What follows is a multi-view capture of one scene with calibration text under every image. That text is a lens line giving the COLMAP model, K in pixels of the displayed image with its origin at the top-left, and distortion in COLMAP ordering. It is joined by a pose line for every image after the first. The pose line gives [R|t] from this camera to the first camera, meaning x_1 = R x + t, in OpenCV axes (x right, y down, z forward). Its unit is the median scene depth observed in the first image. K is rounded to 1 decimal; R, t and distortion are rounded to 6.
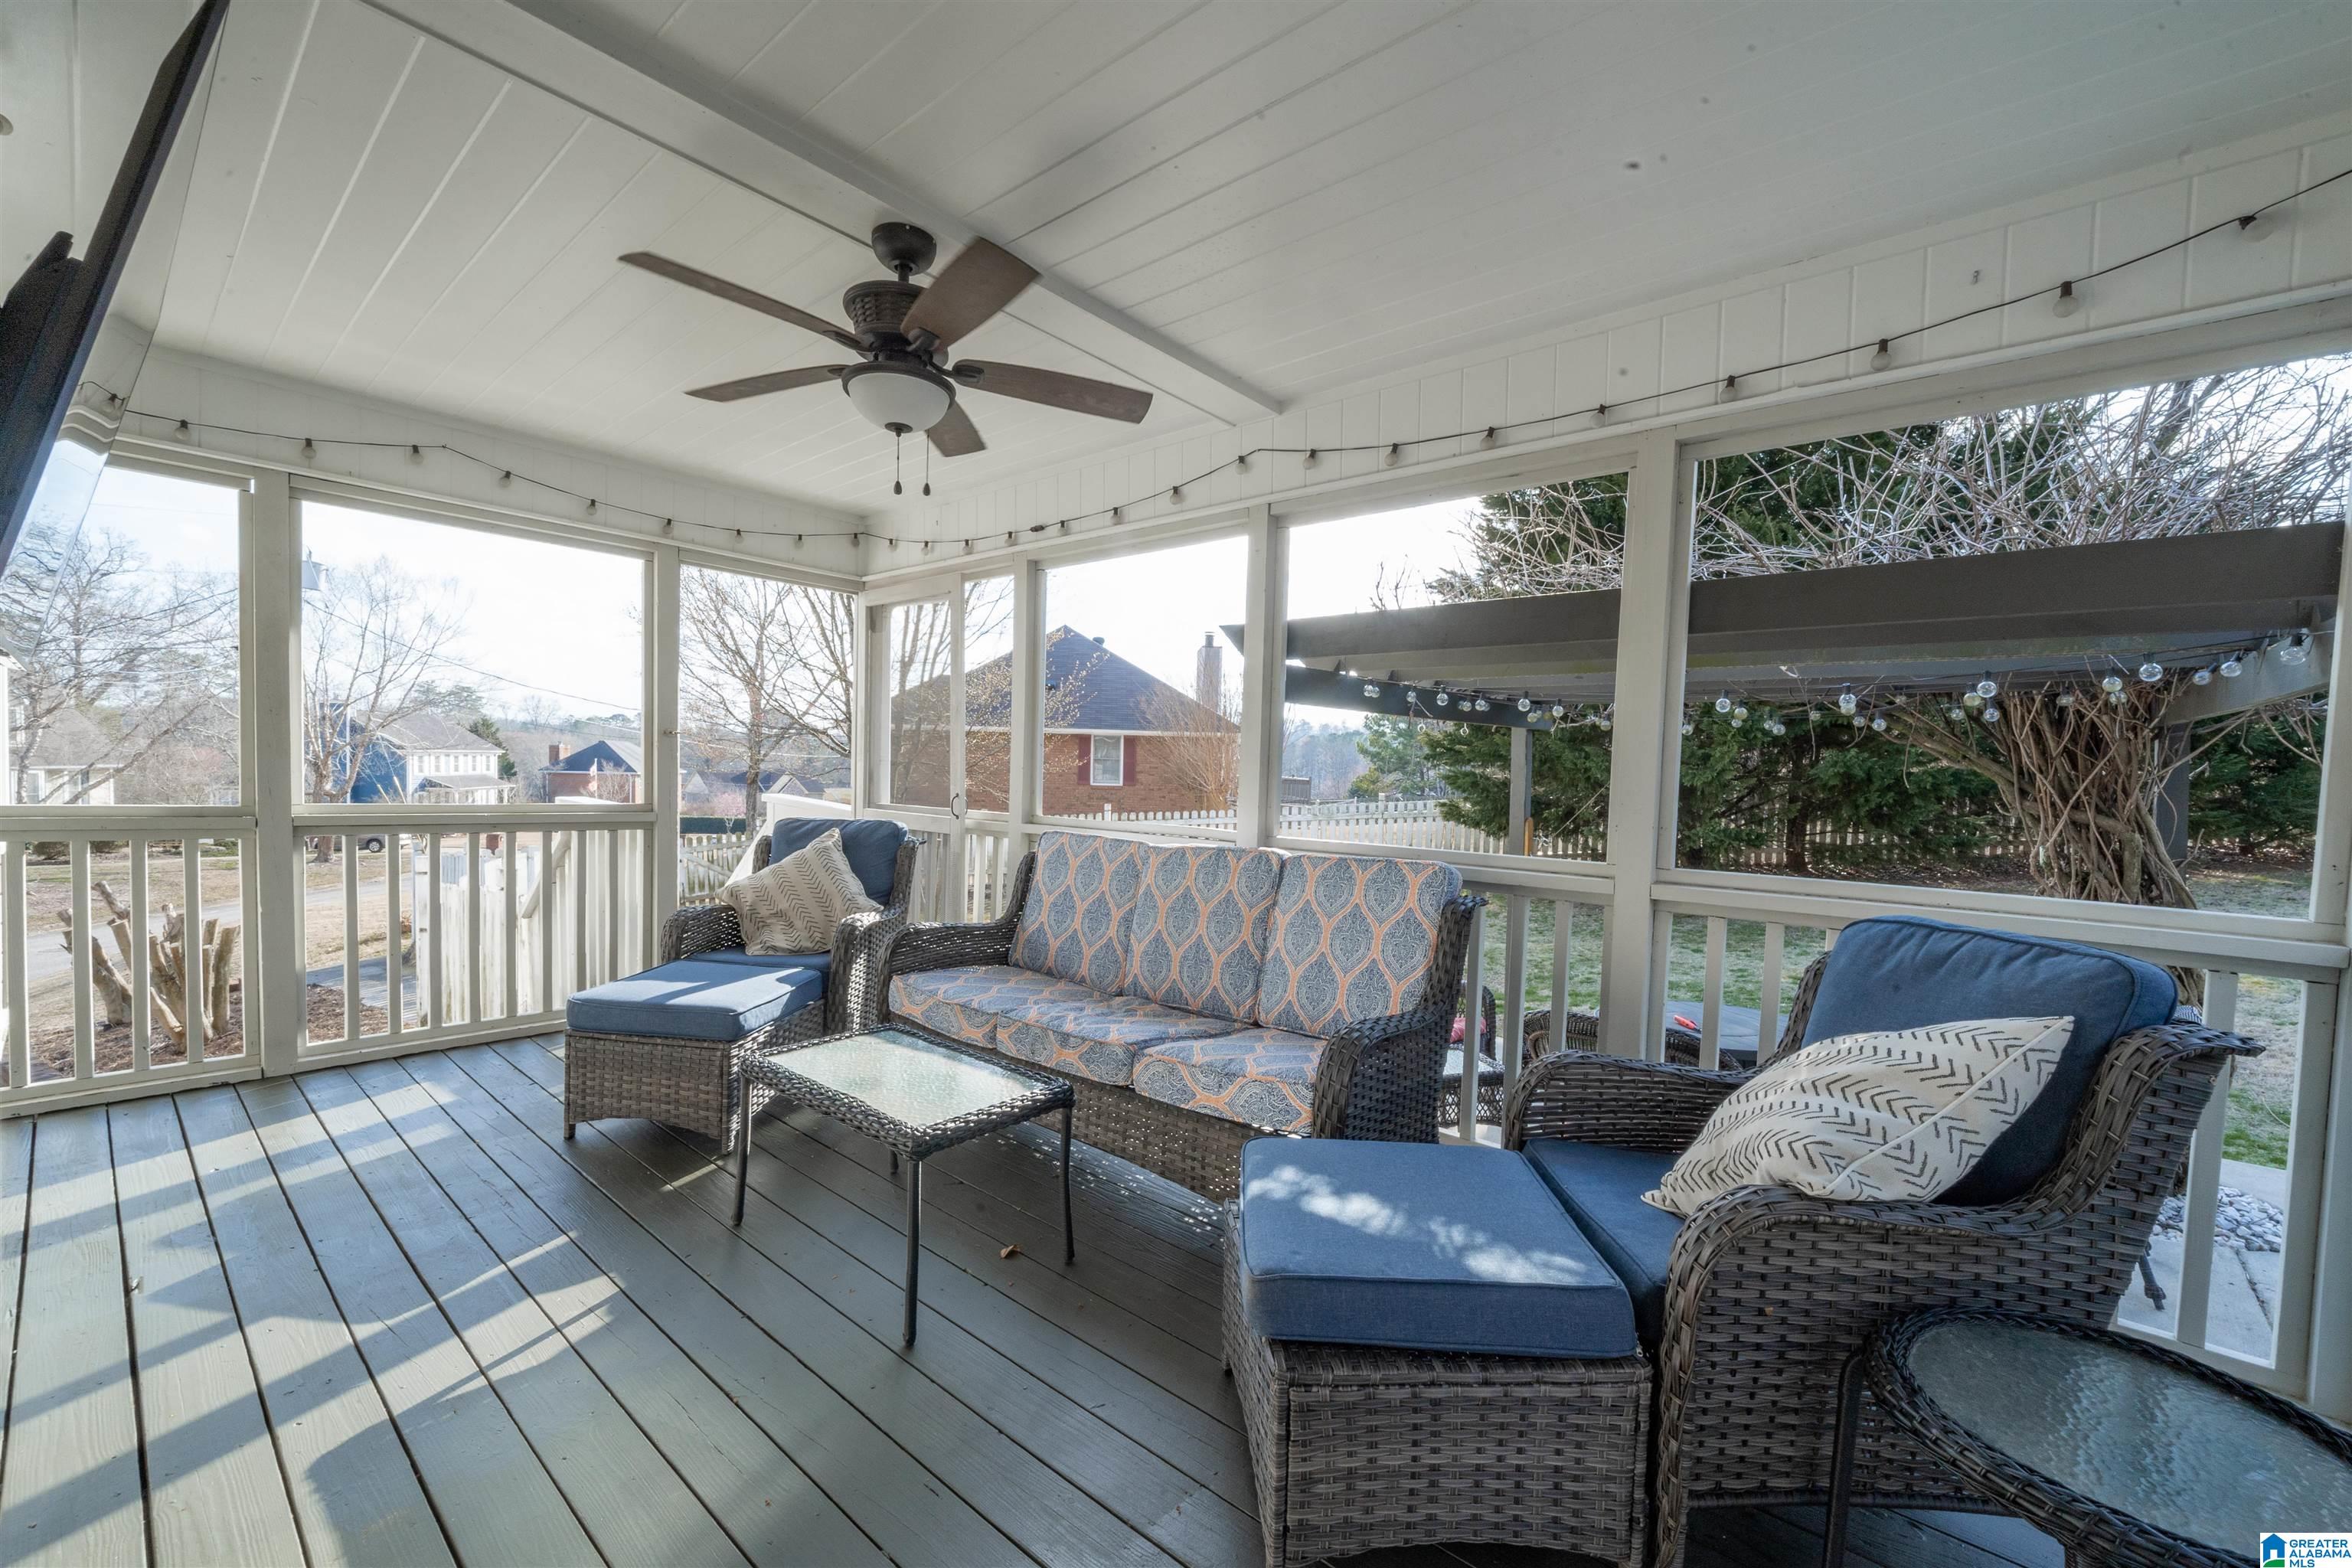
lens RADIAL K [[964.1, 0, 1150.6], [0, 964.1, 793.3], [0, 0, 1]] dist [0.001284, 0.000040]
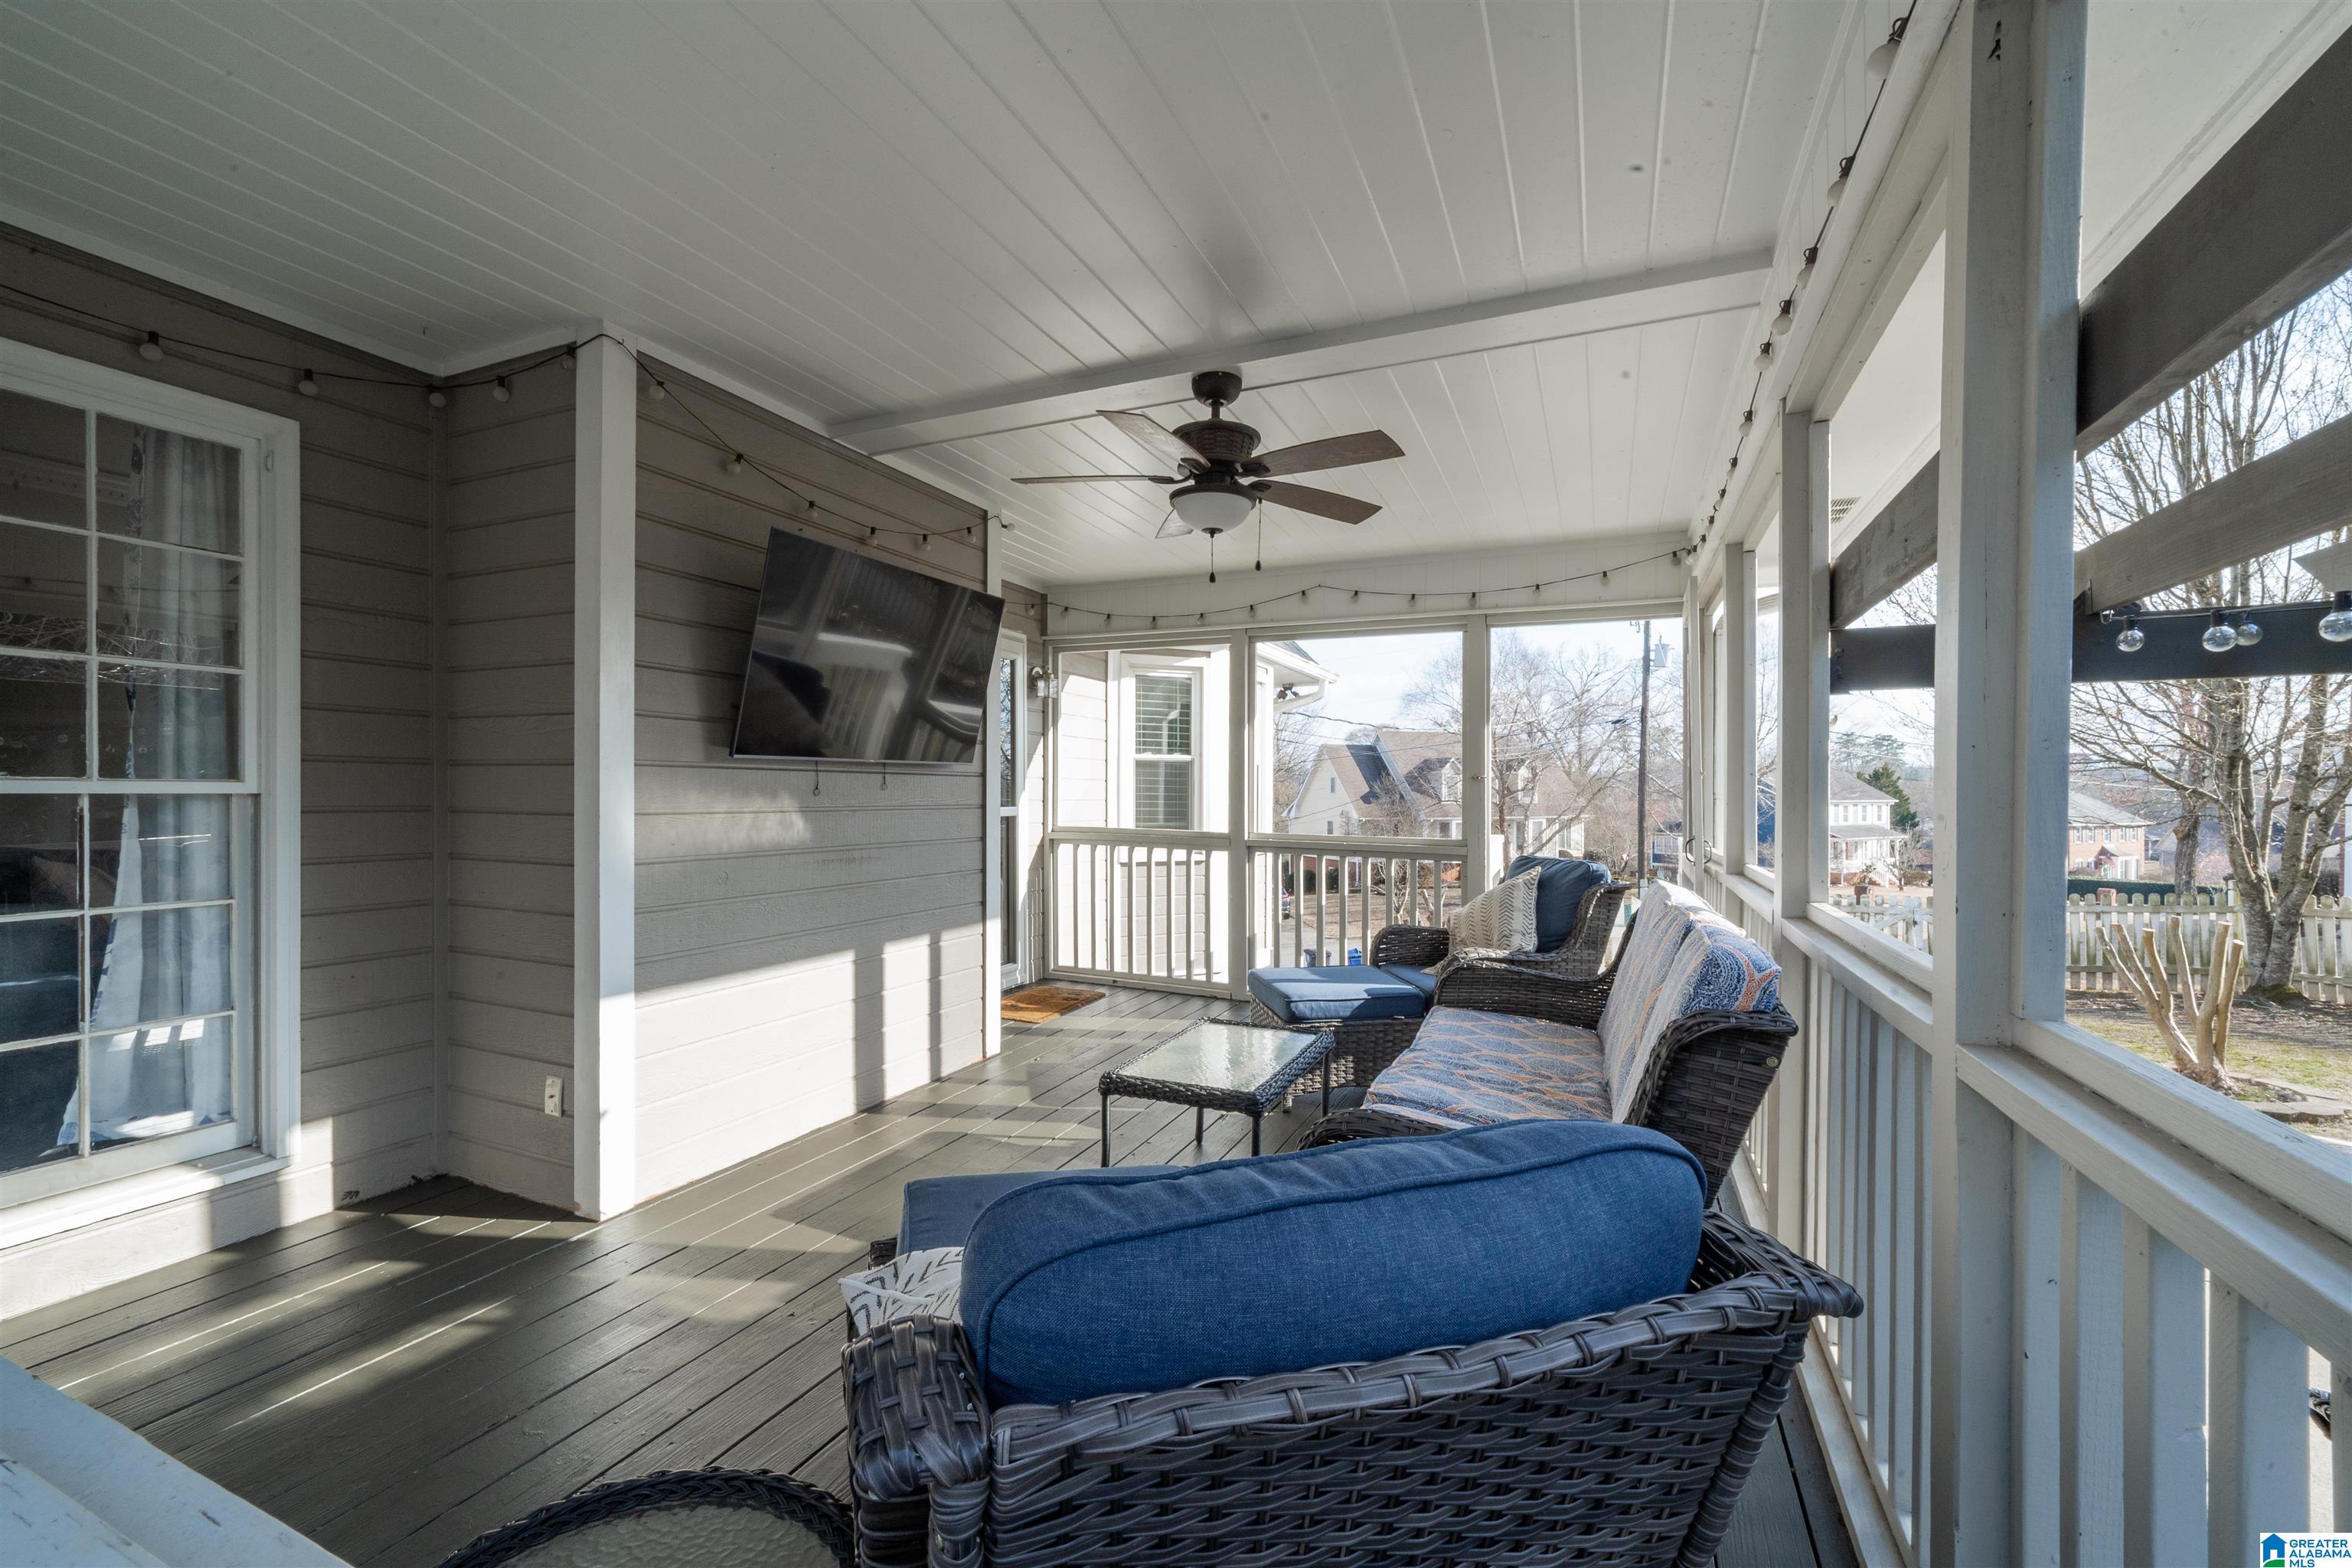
lens RADIAL K [[964.1, 0, 1150.6], [0, 964.1, 793.3], [0, 0, 1]] dist [0.001284, 0.000040]
pose [[0.285212, -0.023181, -0.958184, 0.546308], [-0.027055, 0.999114, -0.032224, 0.003686], [0.958083, 0.035115, 0.284332, 0.344527]]
